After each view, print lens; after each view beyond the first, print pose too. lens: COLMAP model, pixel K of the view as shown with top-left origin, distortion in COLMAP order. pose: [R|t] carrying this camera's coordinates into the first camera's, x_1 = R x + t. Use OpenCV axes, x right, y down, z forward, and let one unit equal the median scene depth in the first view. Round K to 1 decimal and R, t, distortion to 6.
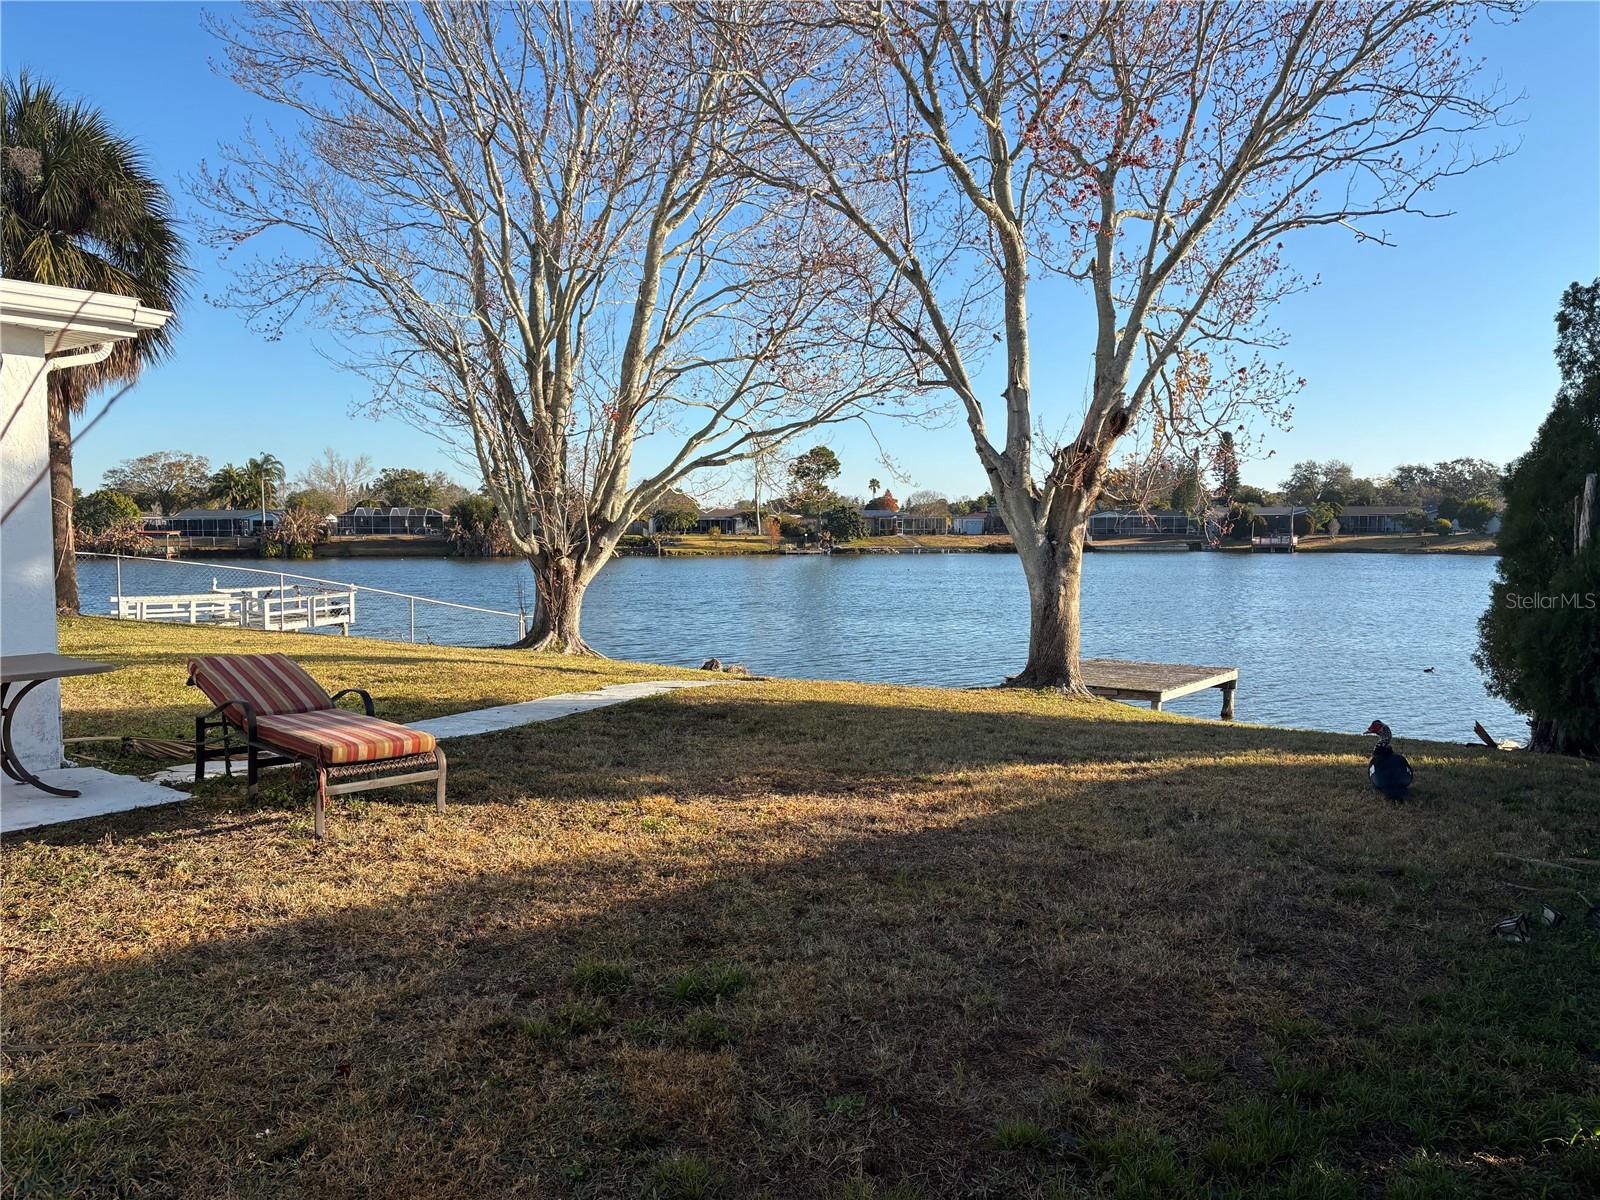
lens RADIAL K [[1203.0, 0, 810.7], [0, 1203.0, 600.3], [0, 0, 1]] dist [0.062873, -0.008138]
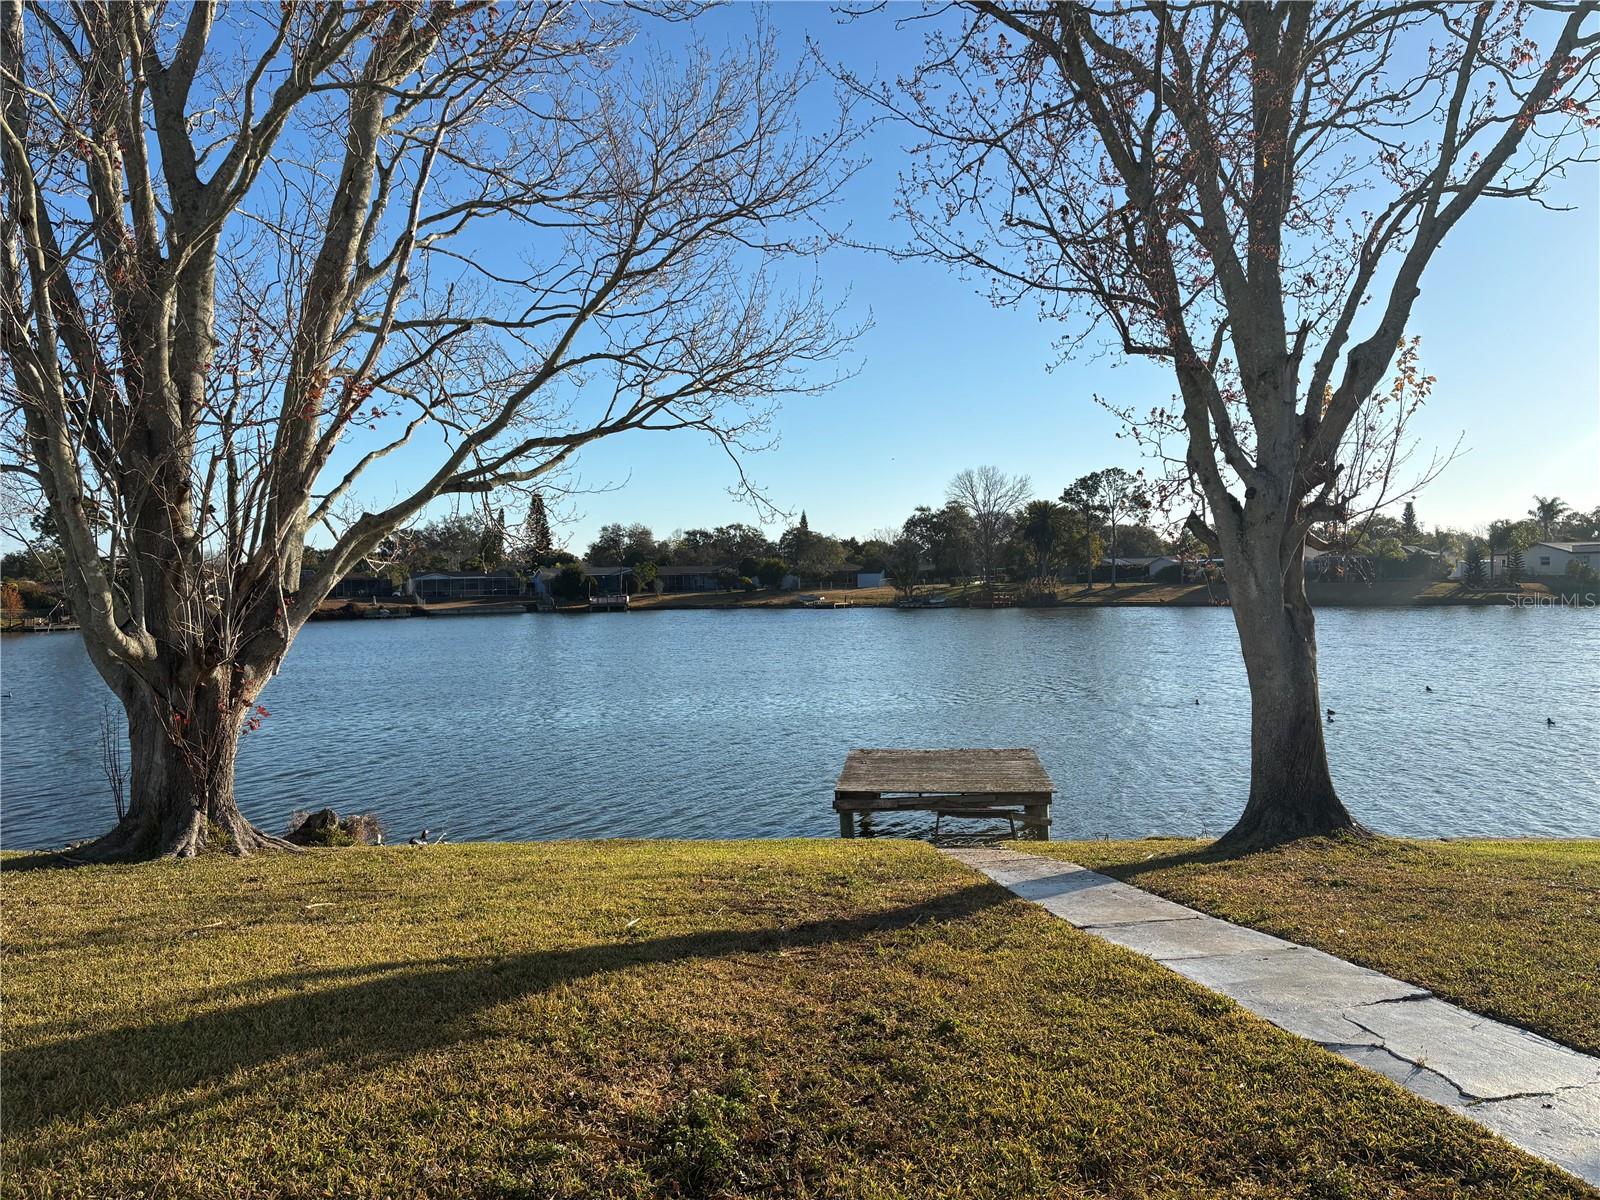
lens RADIAL K [[1203.0, 0, 807.9], [0, 1203.0, 610.6], [0, 0, 1]] dist [0.062873, -0.008138]
pose [[0.836877, -0.029184, 0.546612, -0.265246], [0.052324, 0.998270, -0.026811, -0.029289], [-0.544884, 0.051038, 0.836956, 0.416314]]
